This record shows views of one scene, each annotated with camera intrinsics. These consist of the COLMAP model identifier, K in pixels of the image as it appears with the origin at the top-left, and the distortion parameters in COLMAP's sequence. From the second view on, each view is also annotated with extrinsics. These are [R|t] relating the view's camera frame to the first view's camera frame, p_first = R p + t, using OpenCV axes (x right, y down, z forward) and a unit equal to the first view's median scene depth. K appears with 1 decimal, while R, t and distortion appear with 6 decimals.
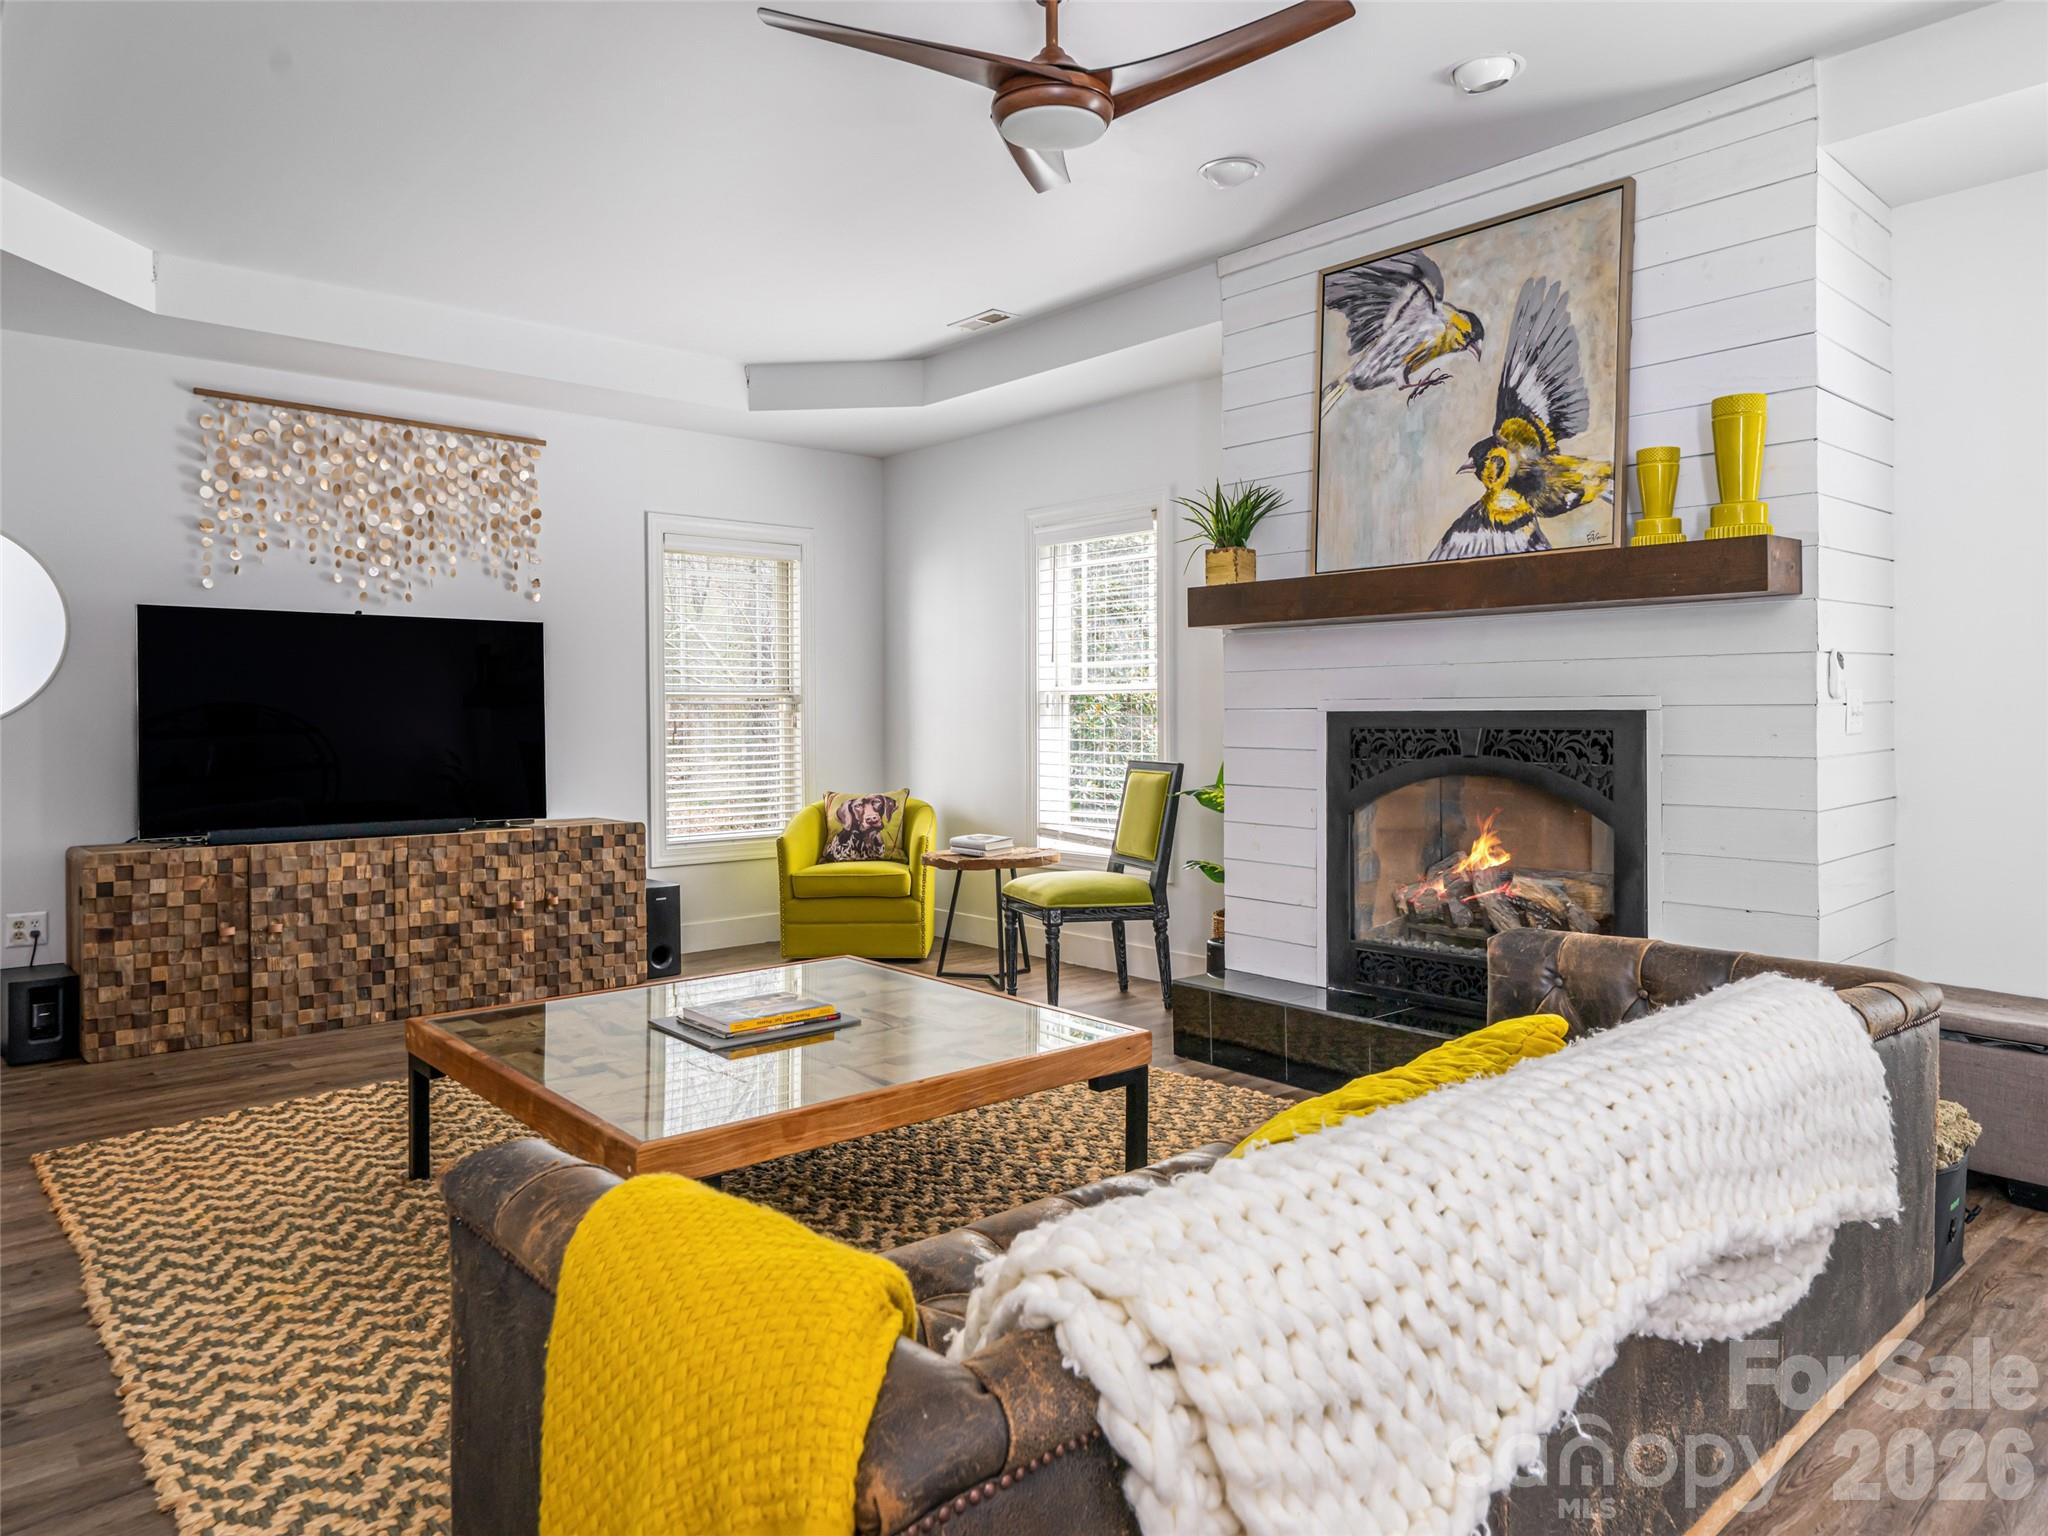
lens RADIAL K [[1313.7, 0, 1025.1], [0, 1313.7, 723.4], [0, 0, 1]] dist [0.003562, -0.000434]
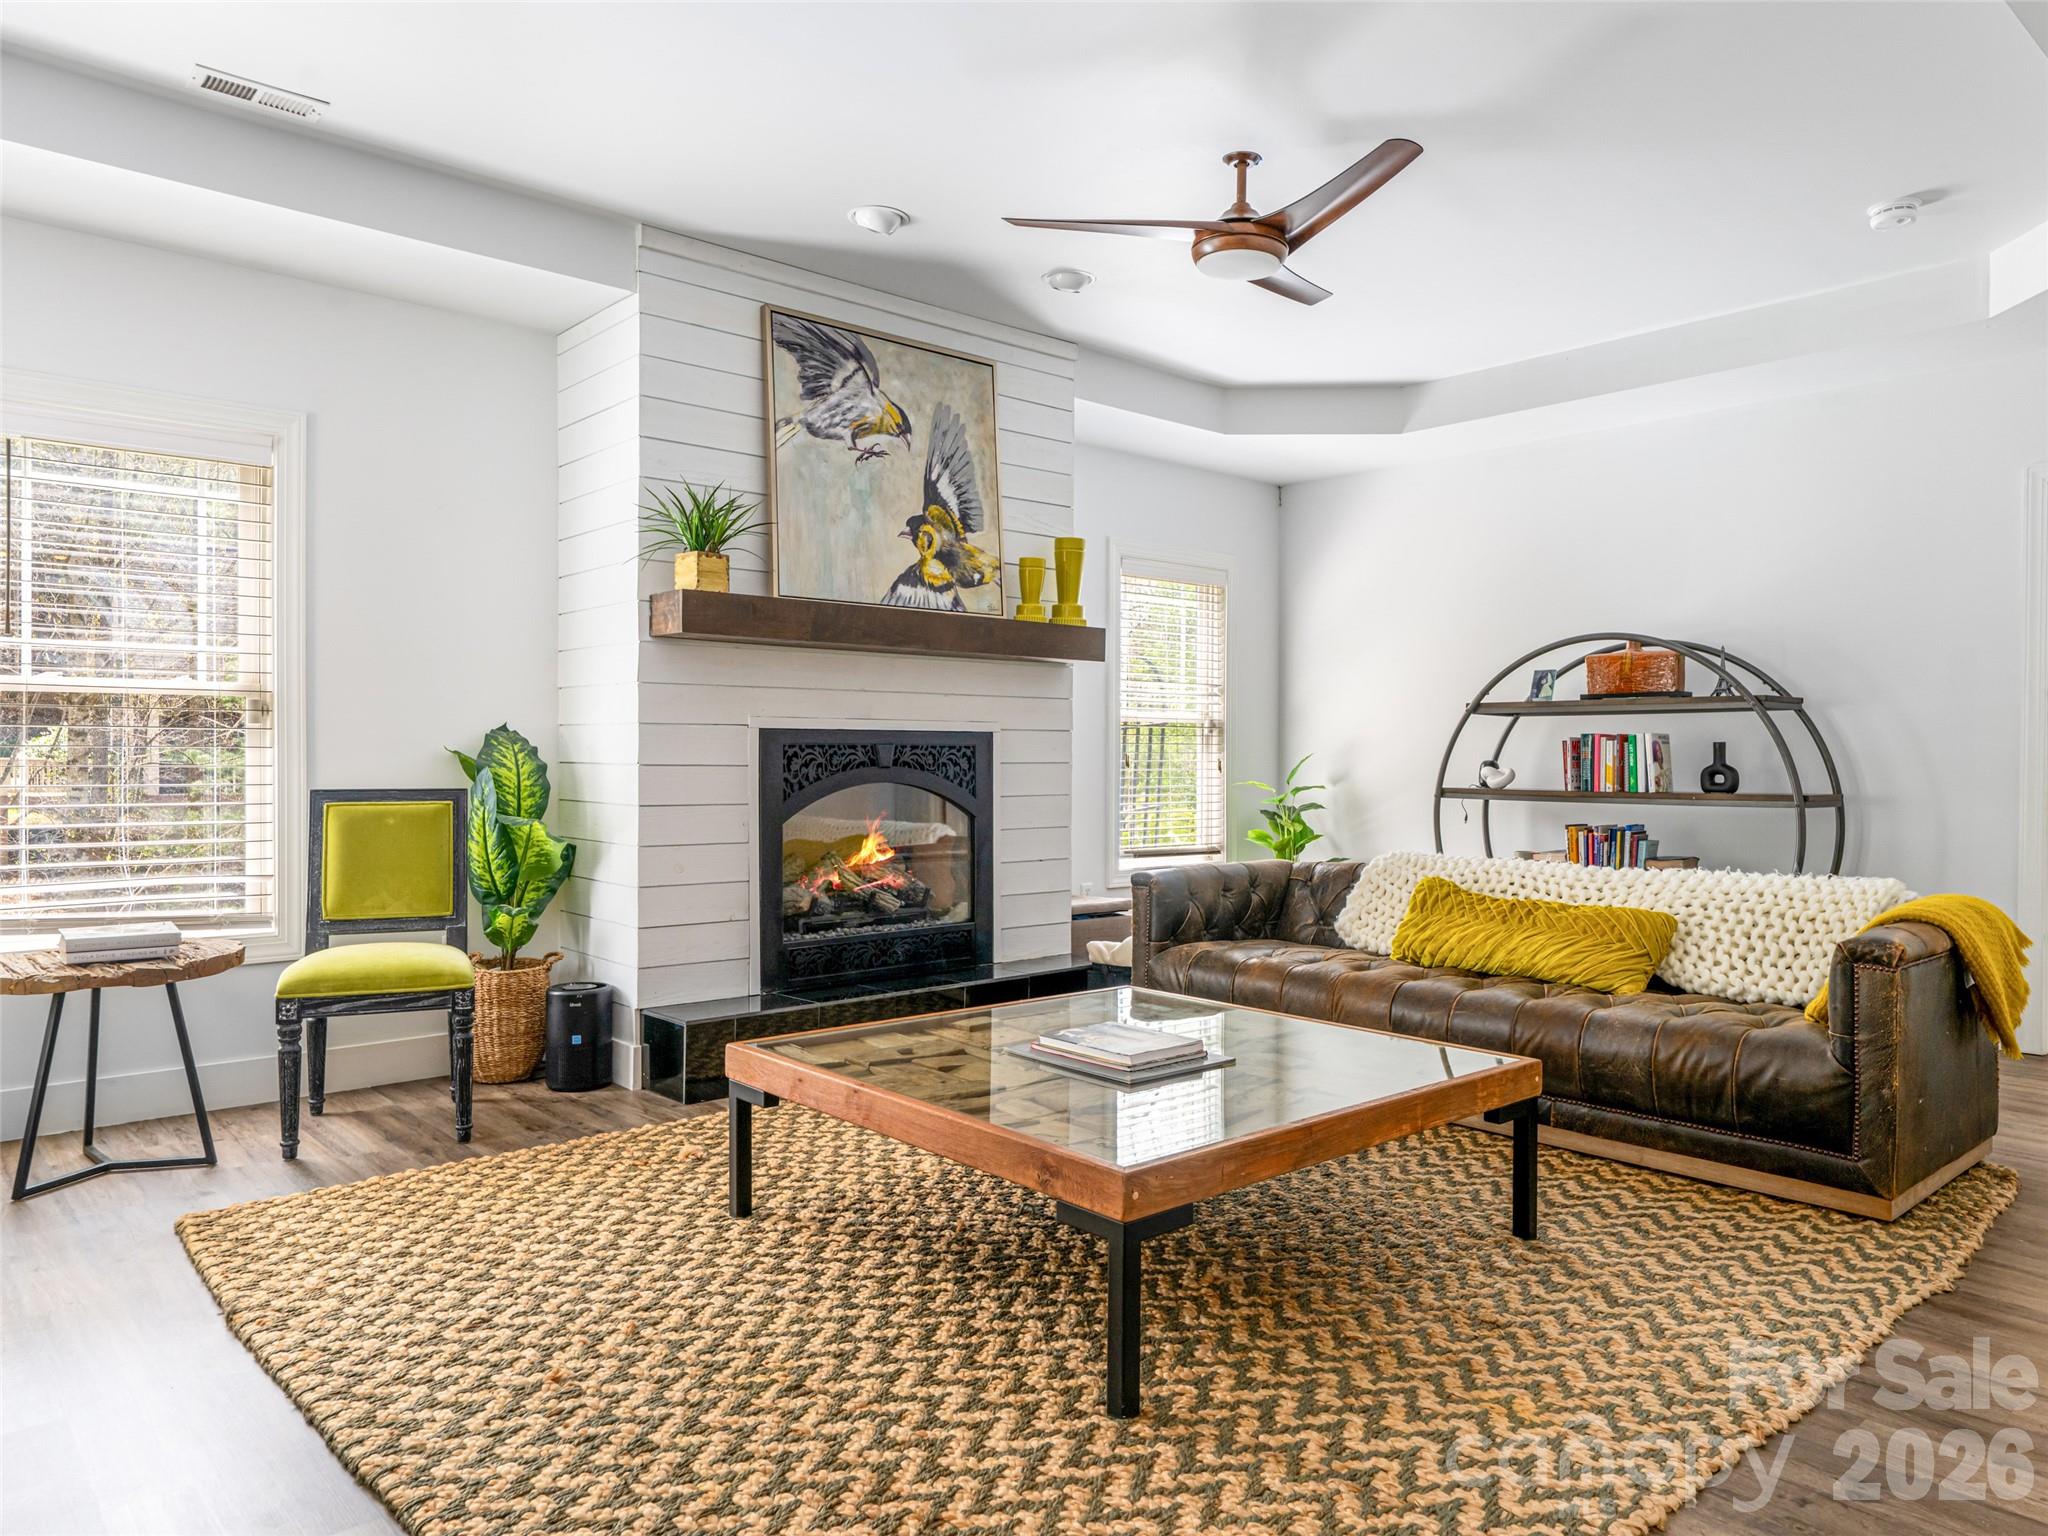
lens RADIAL K [[1384.4, 0, 1024.0], [0, 1384.4, 768.0], [0, 0, 1]] dist [-0.001492, -0.000498]
pose [[0.000546, -0.004860, 0.999988, -0.966030], [0.006879, 0.999965, 0.004856, 0.020318], [-0.999976, 0.006876, 0.000579, 0.885978]]
